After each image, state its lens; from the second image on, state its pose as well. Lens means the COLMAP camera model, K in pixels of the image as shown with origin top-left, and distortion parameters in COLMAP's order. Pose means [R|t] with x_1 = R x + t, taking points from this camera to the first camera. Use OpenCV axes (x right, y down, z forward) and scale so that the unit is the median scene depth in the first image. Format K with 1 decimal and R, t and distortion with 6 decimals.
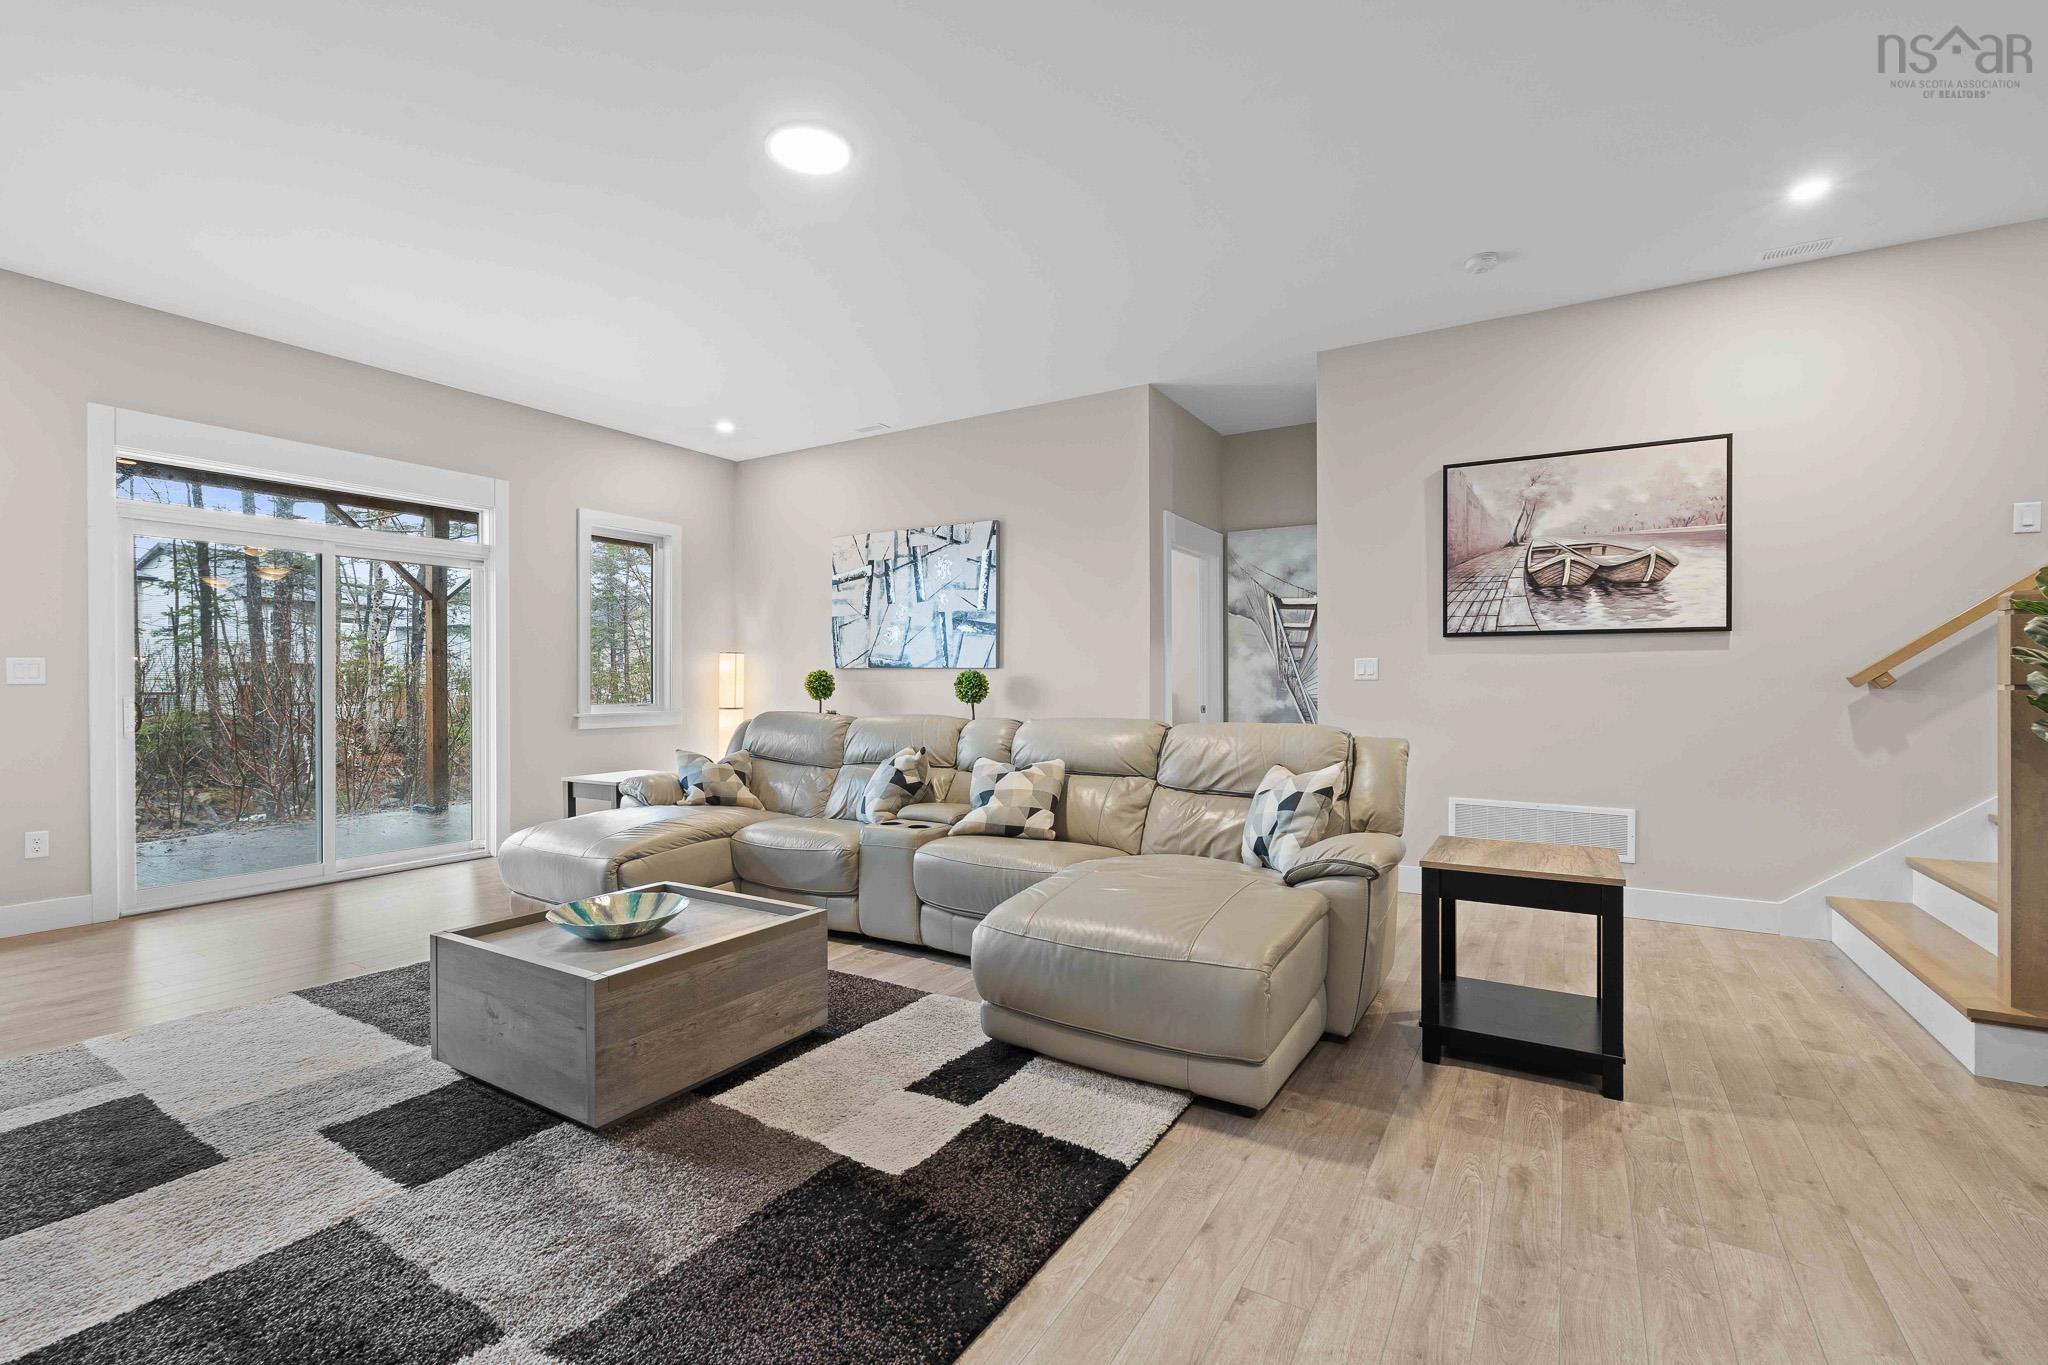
lens RADIAL K [[889.1, 0, 1031.5], [0, 889.1, 682.4], [0, 0, 1]] dist [-0.004643, -0.000010]
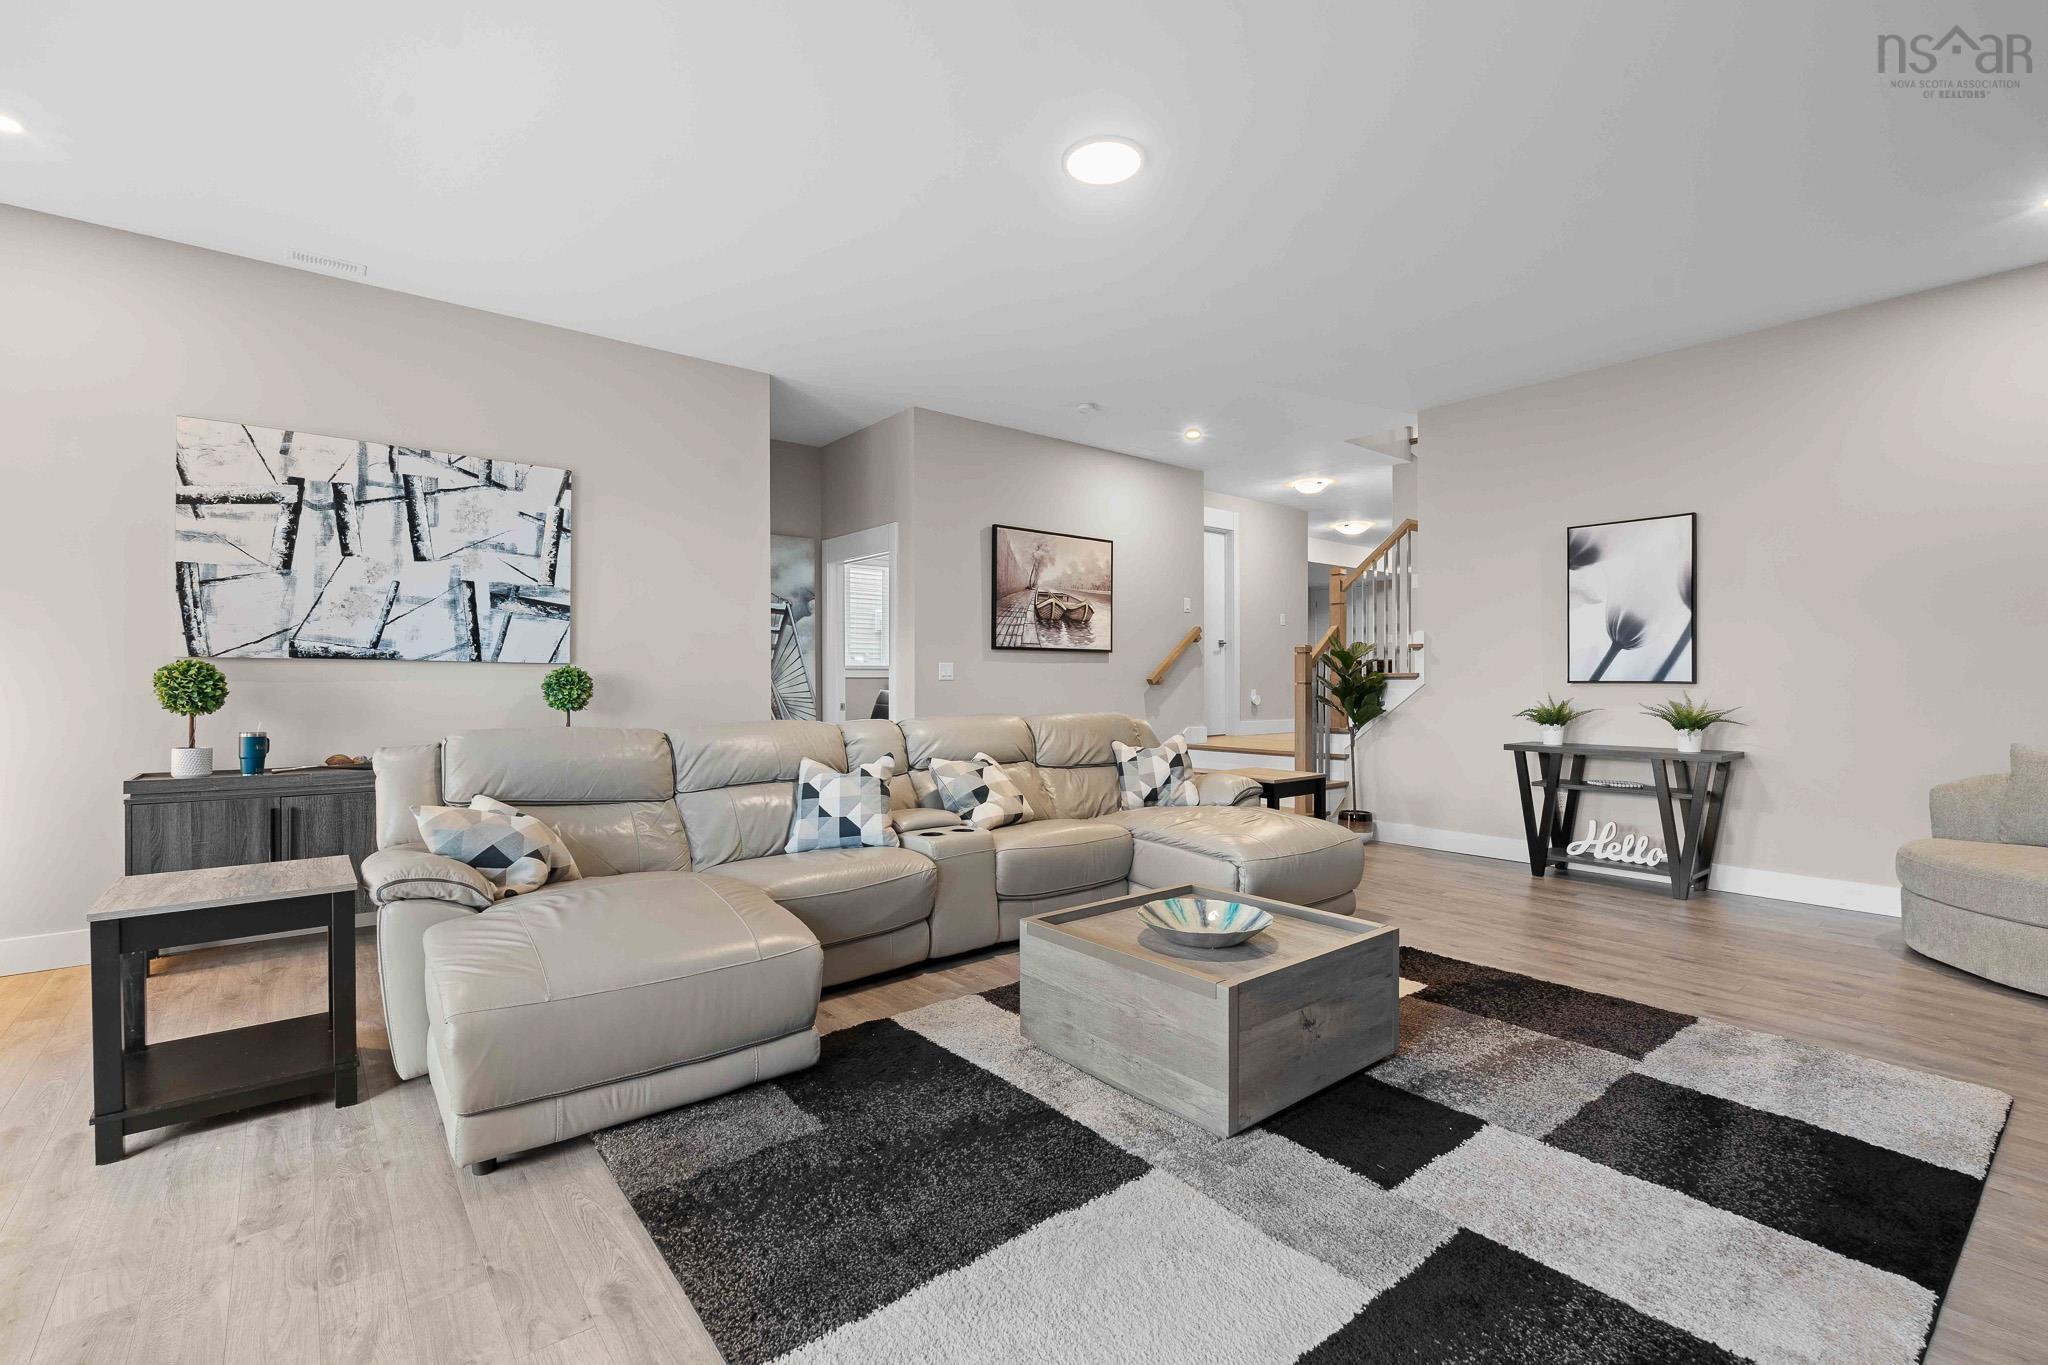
lens RADIAL K [[889.1, 0, 1035.7], [0, 889.1, 683.8], [0, 0, 1]] dist [-0.004643, -0.000010]
pose [[0.342086, -0.002970, 0.939664, -0.618876], [-0.000721, 0.999994, 0.003423, -0.001733], [-0.939668, -0.001848, 0.342082, 0.360391]]
